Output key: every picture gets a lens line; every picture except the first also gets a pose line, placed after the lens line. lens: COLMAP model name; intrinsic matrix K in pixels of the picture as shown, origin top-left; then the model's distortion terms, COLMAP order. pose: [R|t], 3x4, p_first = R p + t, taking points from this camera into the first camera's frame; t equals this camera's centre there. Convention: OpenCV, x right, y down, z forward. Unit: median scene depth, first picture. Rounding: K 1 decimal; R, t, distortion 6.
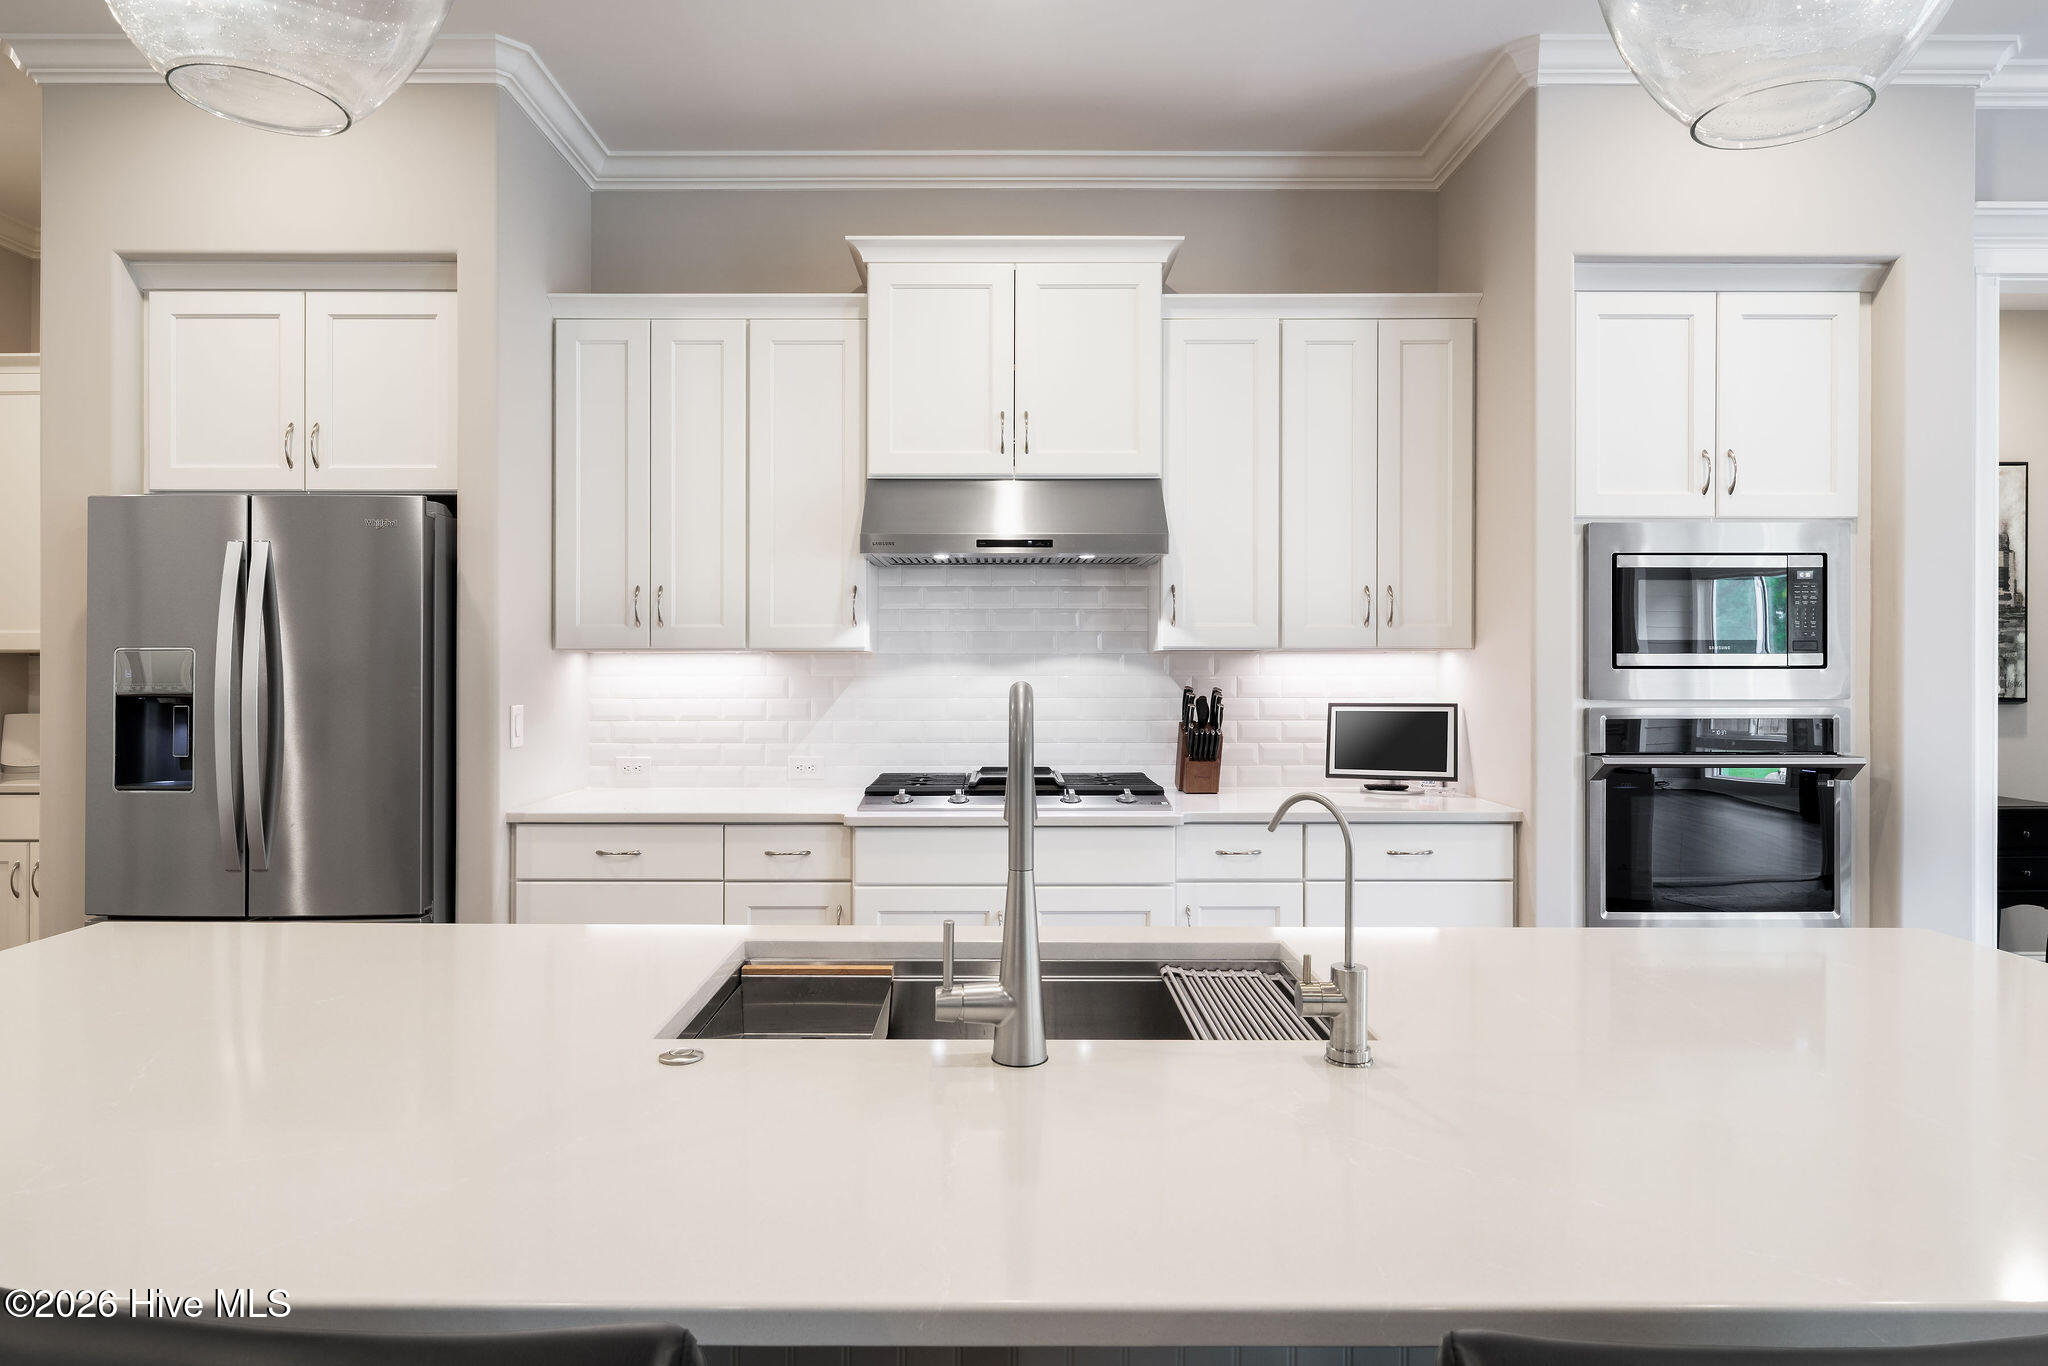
lens RADIAL K [[1136.3, 0, 989.7], [0, 1136.3, 668.0], [0, 0, 1]] dist [-0.001002, 0.001396]
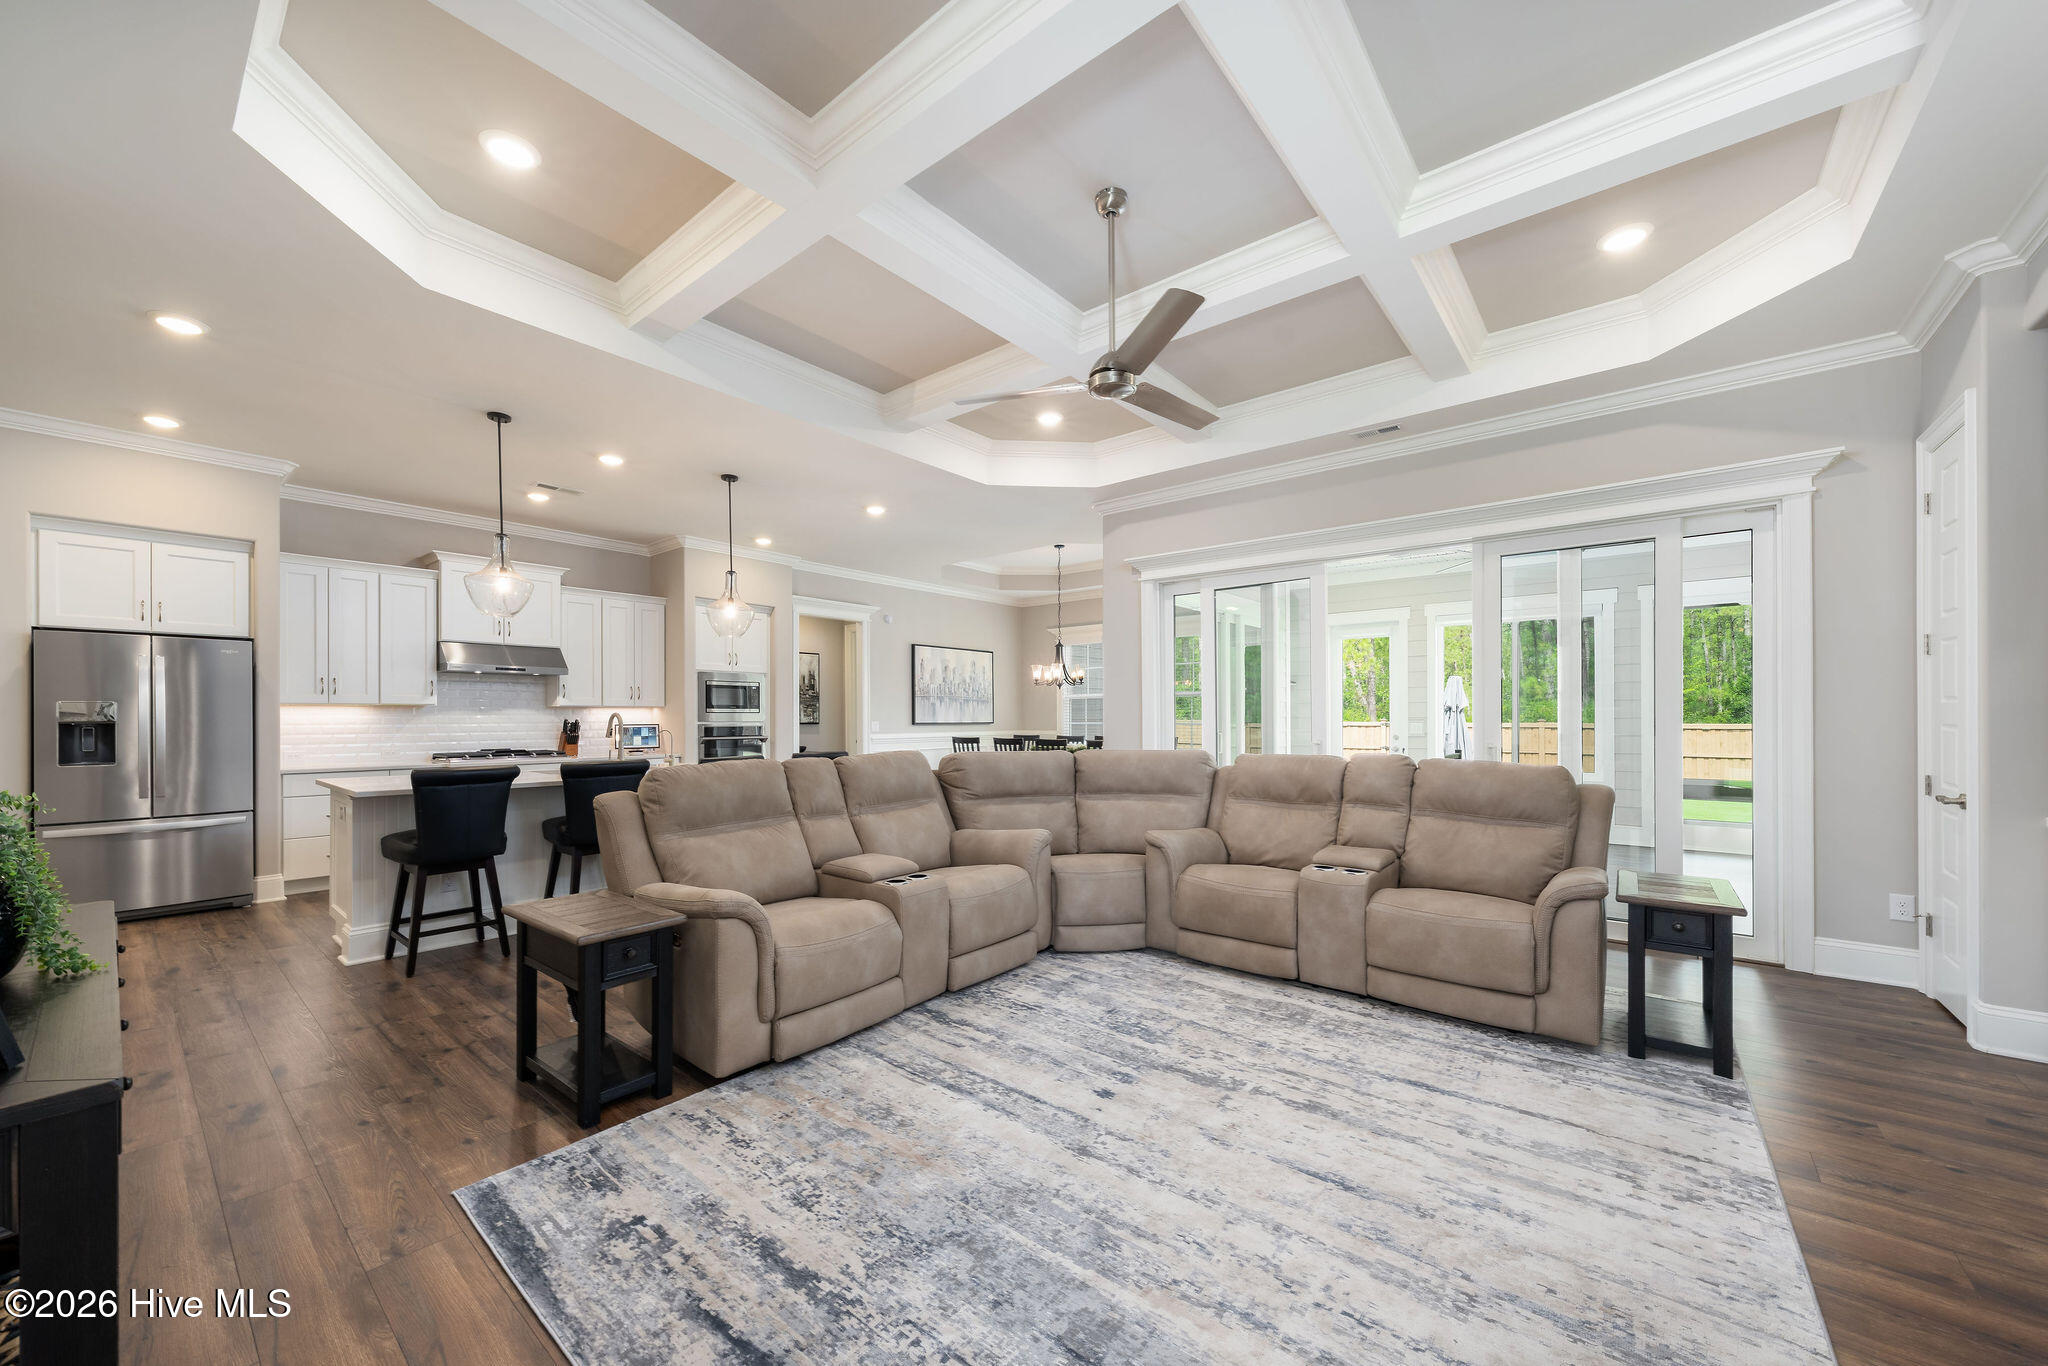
lens RADIAL K [[769.2, 0, 1014.3], [0, 769.2, 717.3], [0, 0, 1]] dist [0.000170, -0.000144]
pose [[0.635876, -0.001992, 0.771788, -0.647682], [0.002703, 0.999996, 0.000354, 0.014734], [-0.771786, 0.001861, 0.635879, -1.187213]]
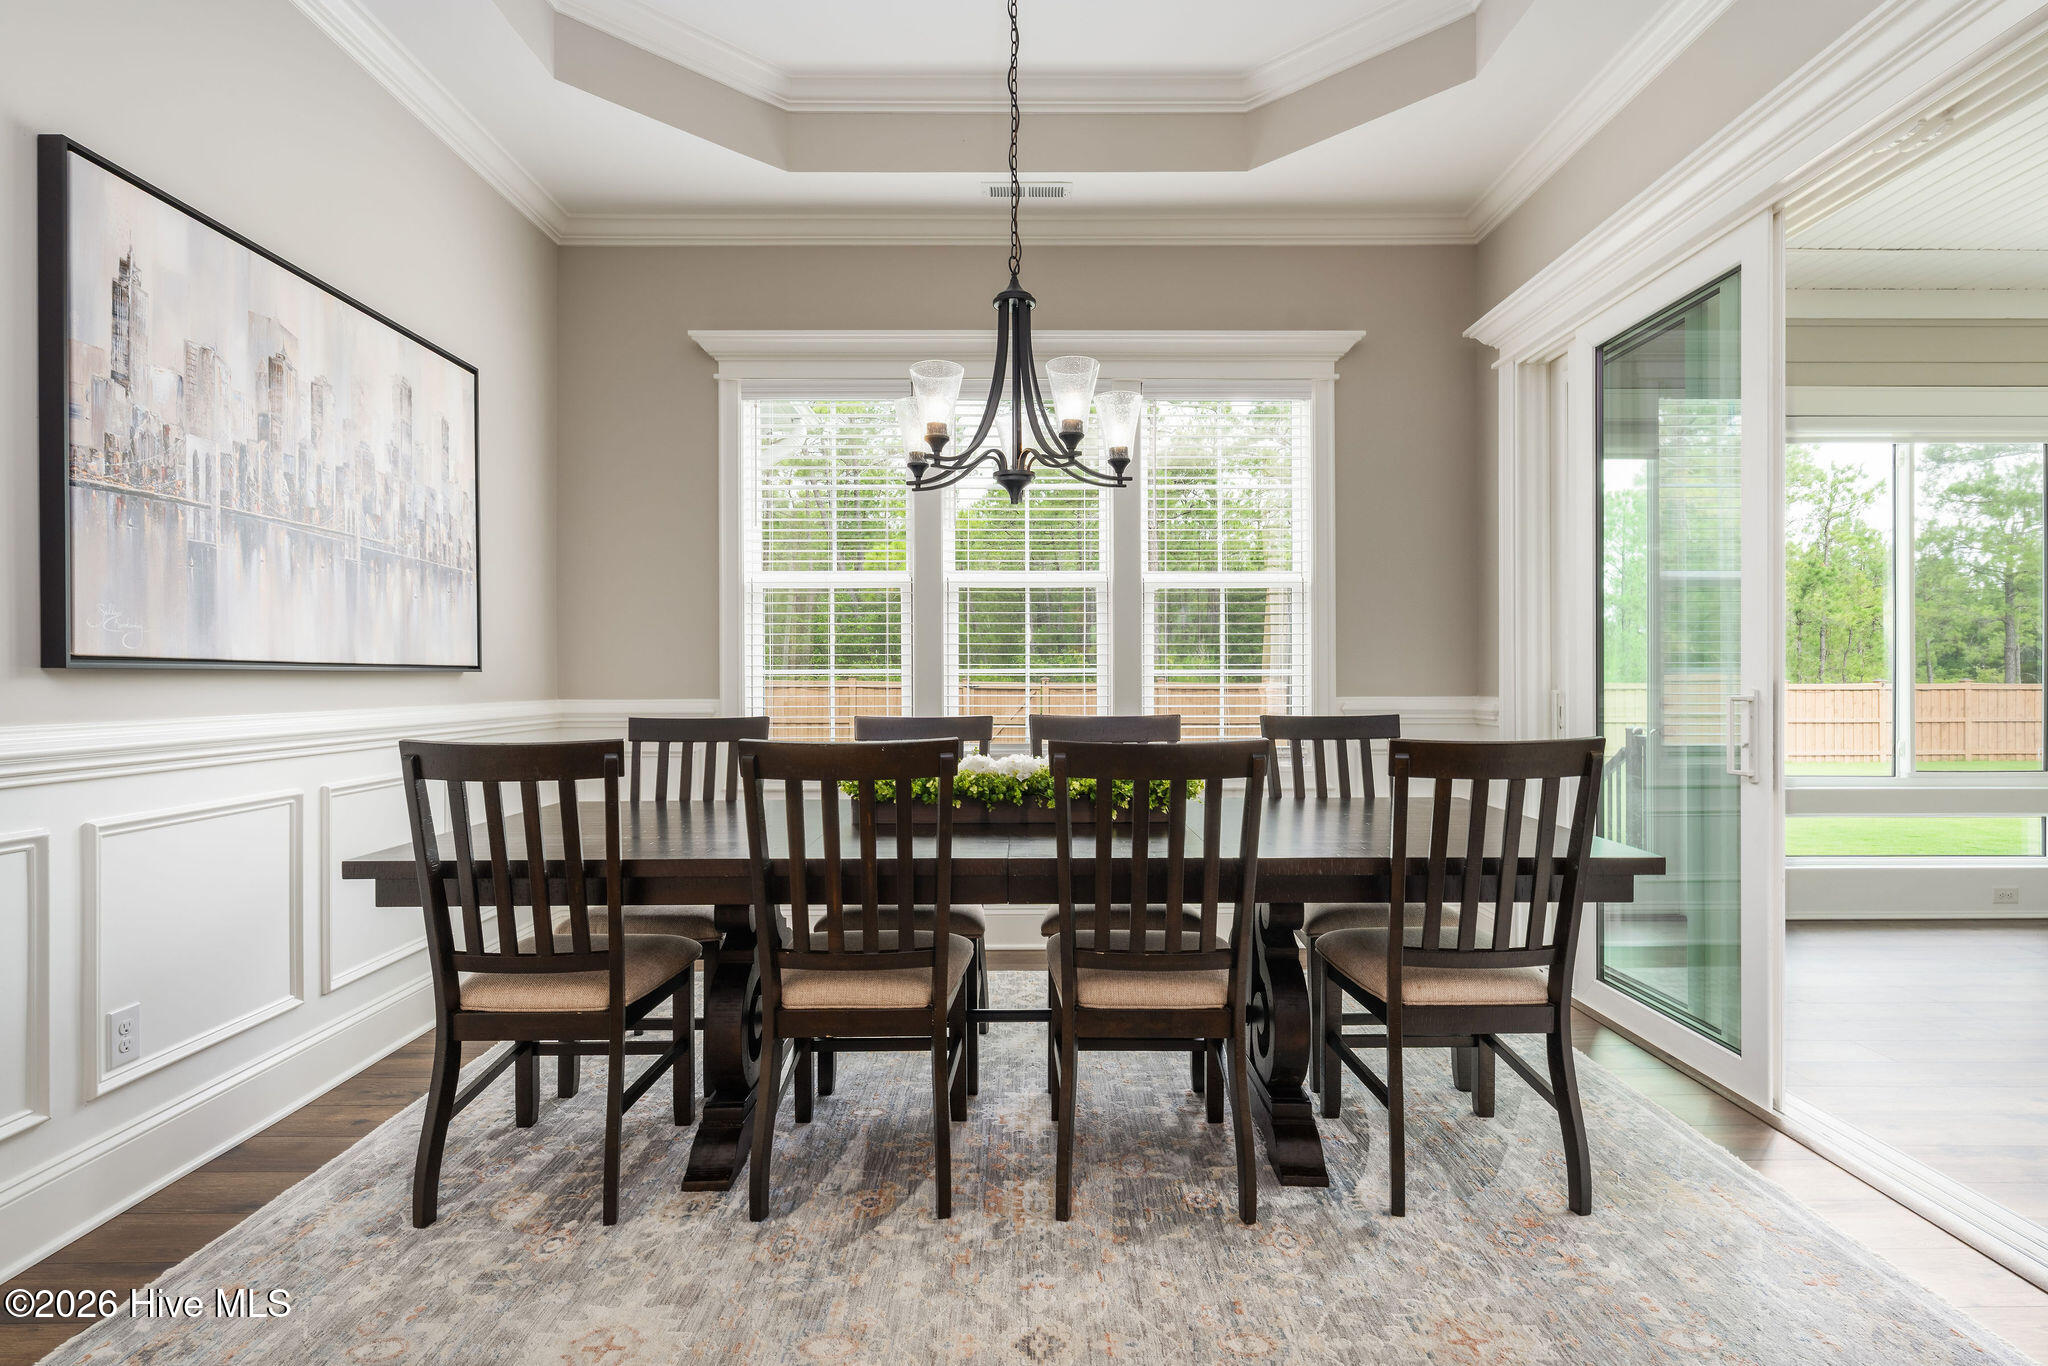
lens RADIAL K [[1042.6, 0, 1034.5], [0, 1042.6, 681.1], [0, 0, 1]] dist [-0.002770, -0.001188]
pose [[-0.012713, -0.000733, 0.999919, 0.740905], [0.003796, 0.999992, 0.000781, 0.051937], [-0.999912, 0.003805, -0.012711, 0.389892]]
